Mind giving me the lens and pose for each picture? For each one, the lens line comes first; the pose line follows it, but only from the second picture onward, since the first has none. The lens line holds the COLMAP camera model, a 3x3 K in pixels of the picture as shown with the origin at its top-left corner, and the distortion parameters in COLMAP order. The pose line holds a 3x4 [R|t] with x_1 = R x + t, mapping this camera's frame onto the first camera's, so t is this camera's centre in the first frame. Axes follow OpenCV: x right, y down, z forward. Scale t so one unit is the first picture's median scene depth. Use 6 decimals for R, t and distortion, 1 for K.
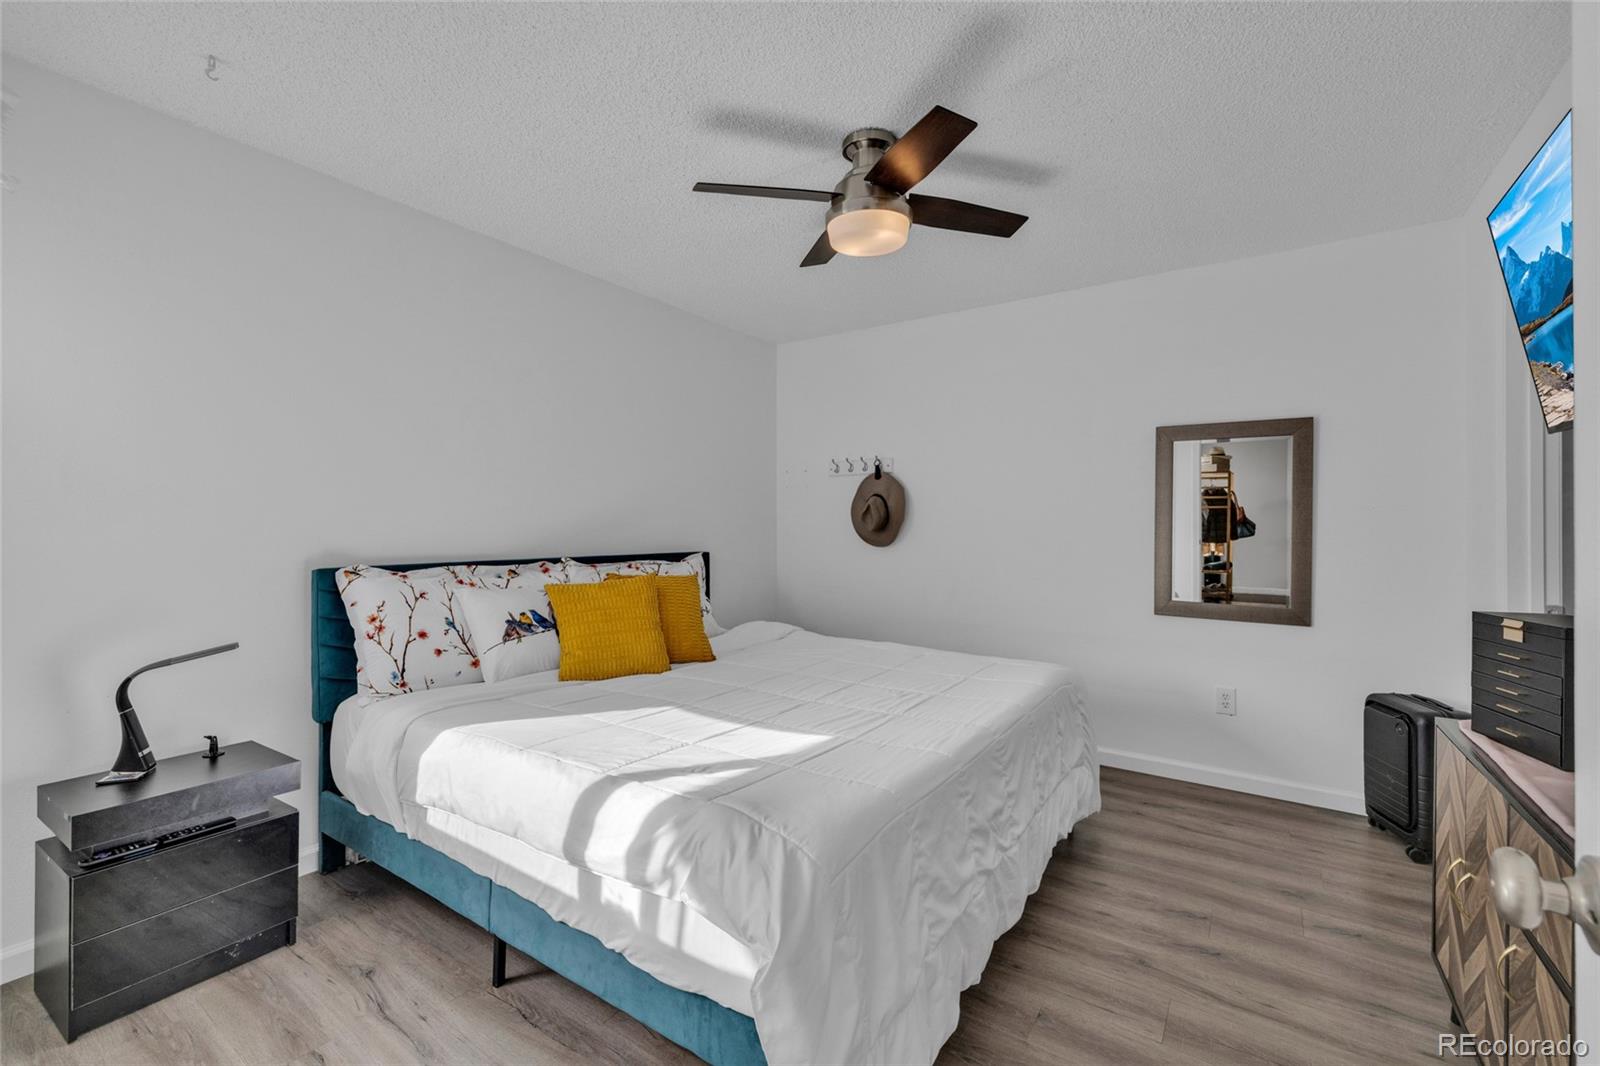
lens RADIAL K [[672.8, 0, 793.8], [0, 672.8, 524.8], [0, 0, 1]] dist [0.000551, 0.000642]
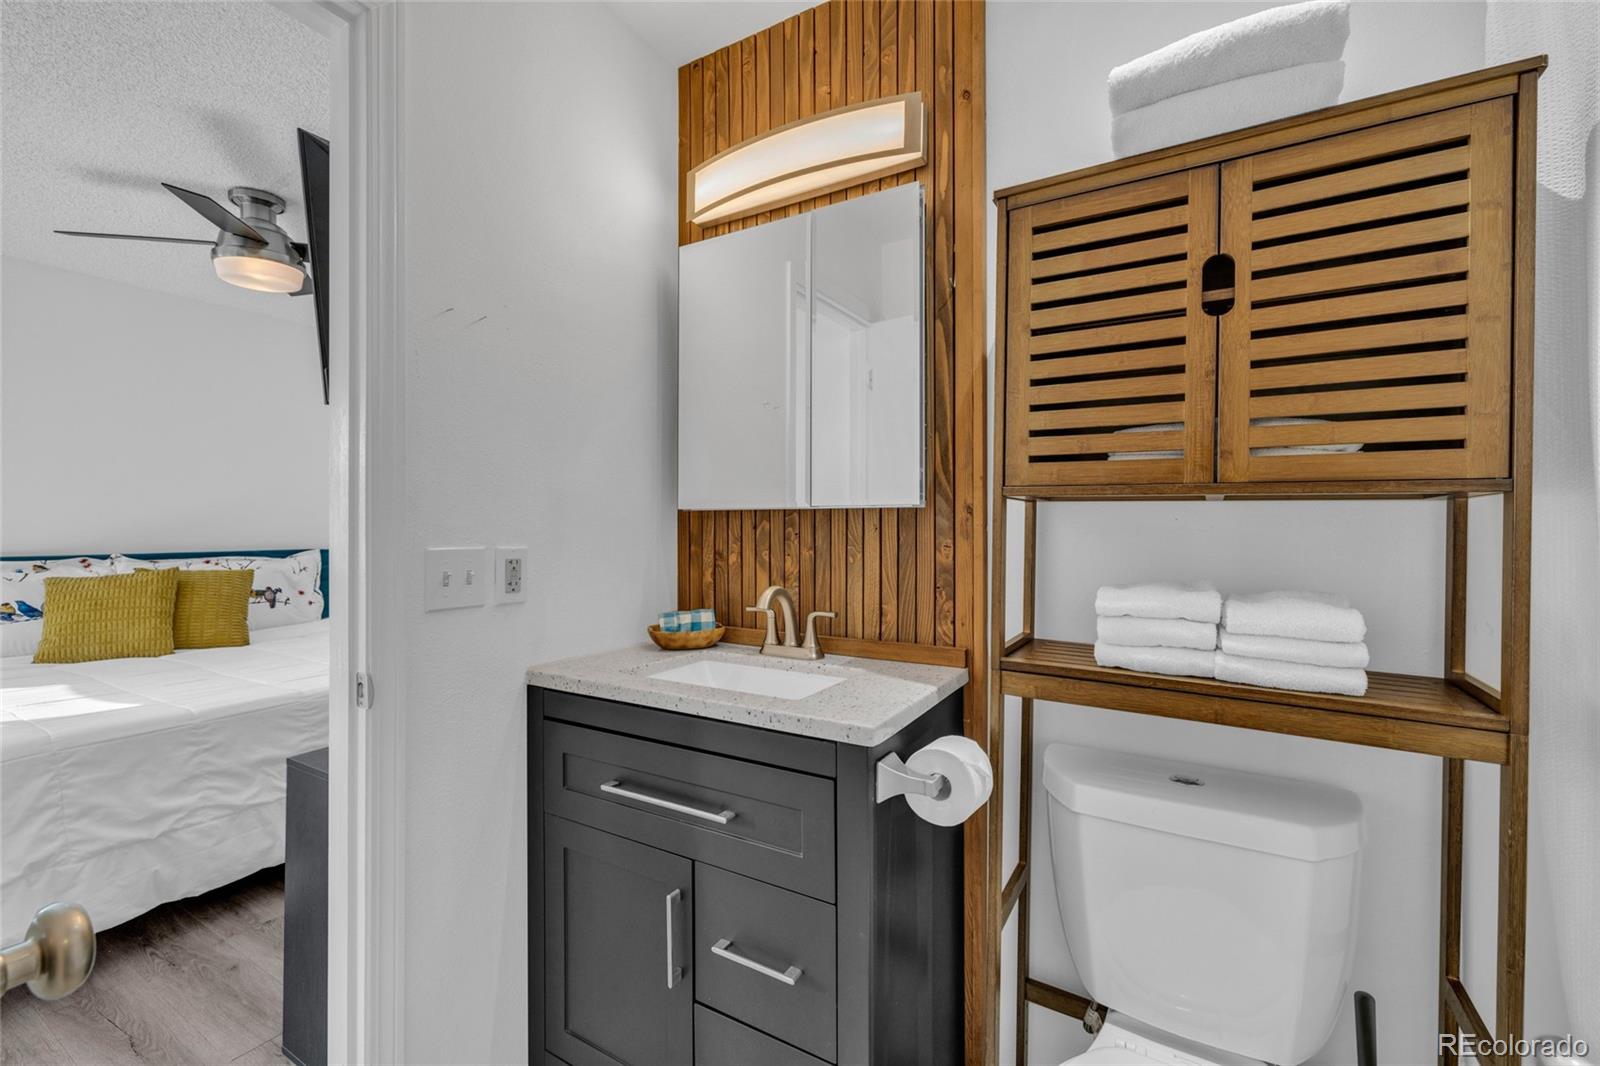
lens RADIAL K [[672.8, 0, 801.9], [0, 672.8, 522.2], [0, 0, 1]] dist [0.000551, 0.000642]
pose [[0.997851, 0.000298, 0.065530, 0.751433], [-0.000091, 0.999995, -0.003165, 0.000299], [-0.065531, 0.003152, 0.997846, -0.177637]]
